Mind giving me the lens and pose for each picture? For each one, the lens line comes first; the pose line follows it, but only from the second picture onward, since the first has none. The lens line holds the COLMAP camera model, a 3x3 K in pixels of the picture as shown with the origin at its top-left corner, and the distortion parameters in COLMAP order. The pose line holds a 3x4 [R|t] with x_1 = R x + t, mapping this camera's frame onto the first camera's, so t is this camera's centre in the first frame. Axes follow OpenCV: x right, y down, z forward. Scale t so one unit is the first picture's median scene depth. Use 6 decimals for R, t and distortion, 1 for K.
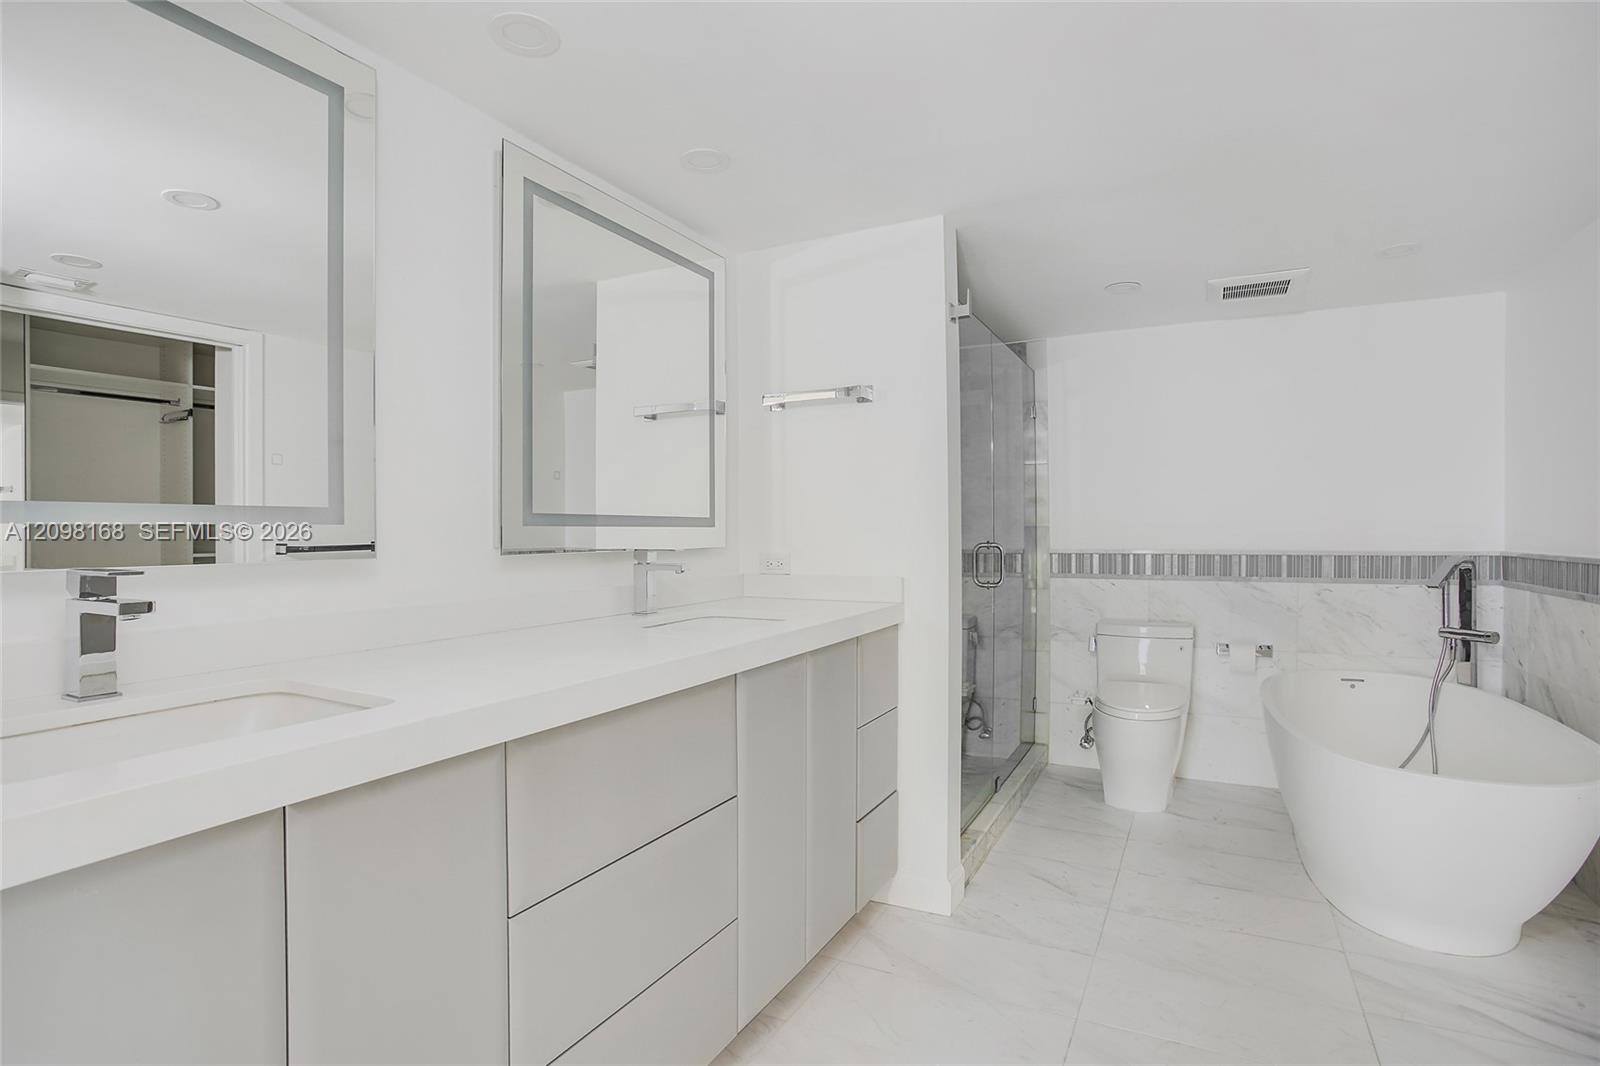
lens RADIAL K [[797.1, 0, 790.0], [0, 797.1, 525.1], [0, 0, 1]] dist [-0.069635, 0.026546]
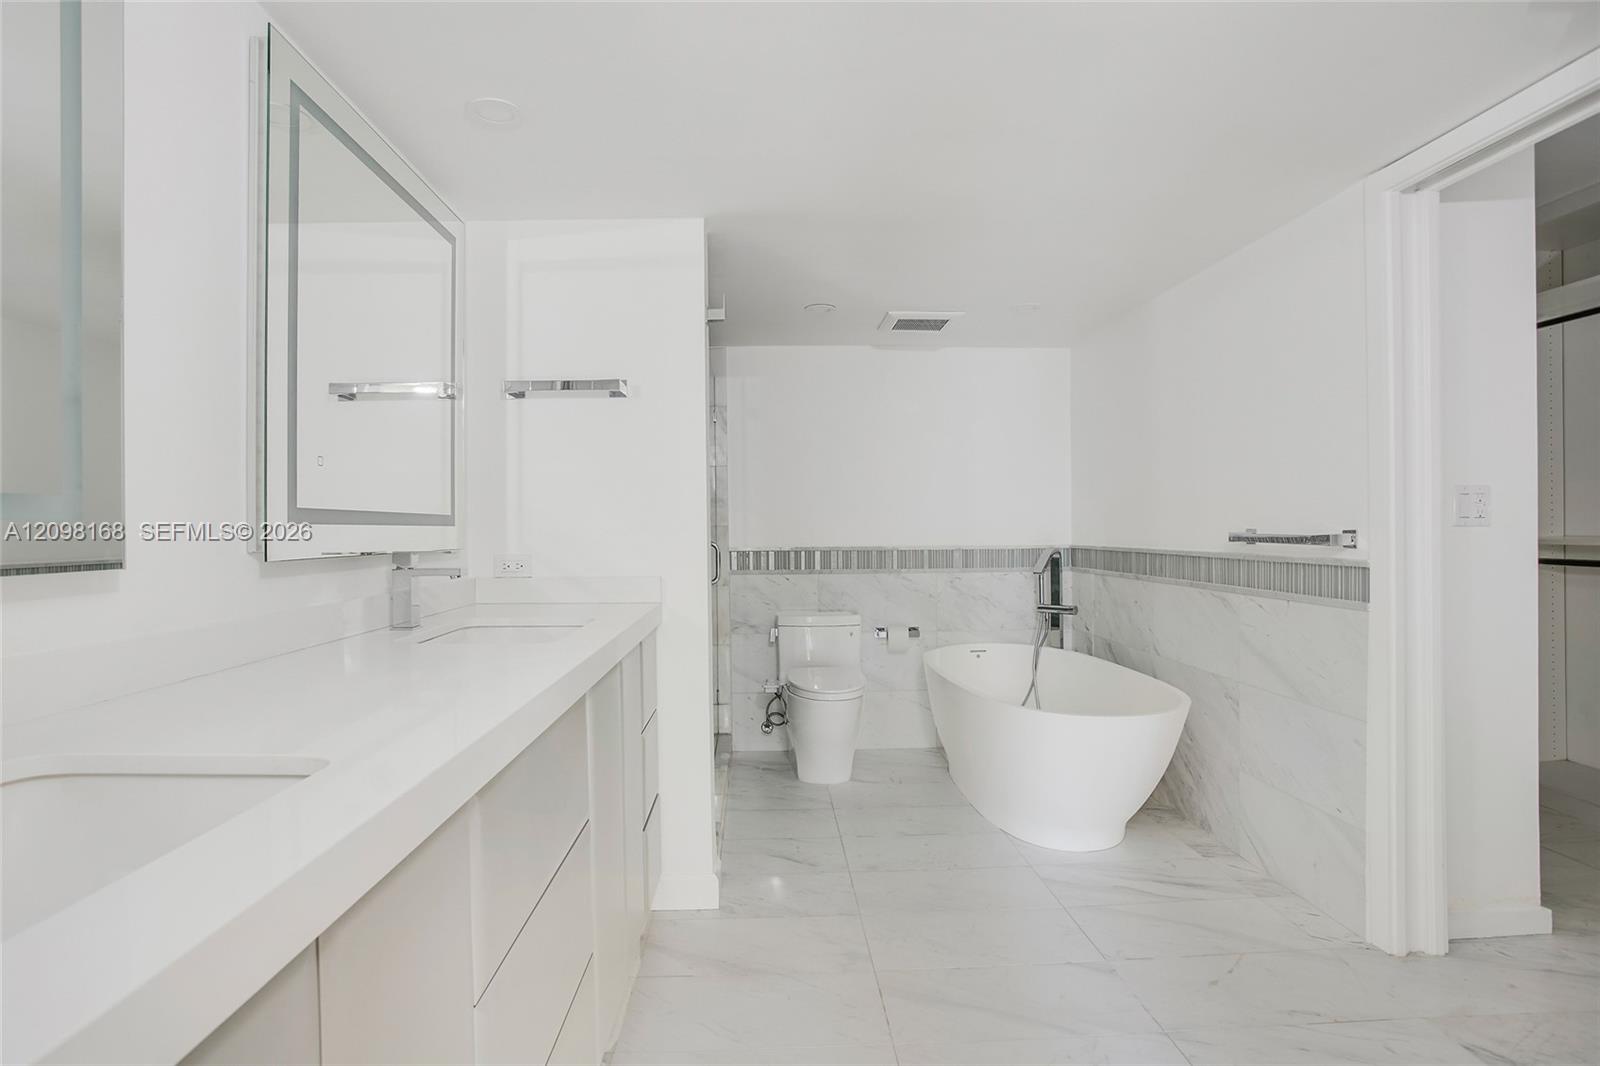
lens RADIAL K [[797.1, 0, 790.0], [0, 797.1, 525.1], [0, 0, 1]] dist [-0.069635, 0.026546]
pose [[0.877151, 0.000063, 0.480215, -0.145255], [0.000045, 1.000000, -0.000213, 0.001231], [-0.480215, 0.000209, 0.877151, 0.043594]]
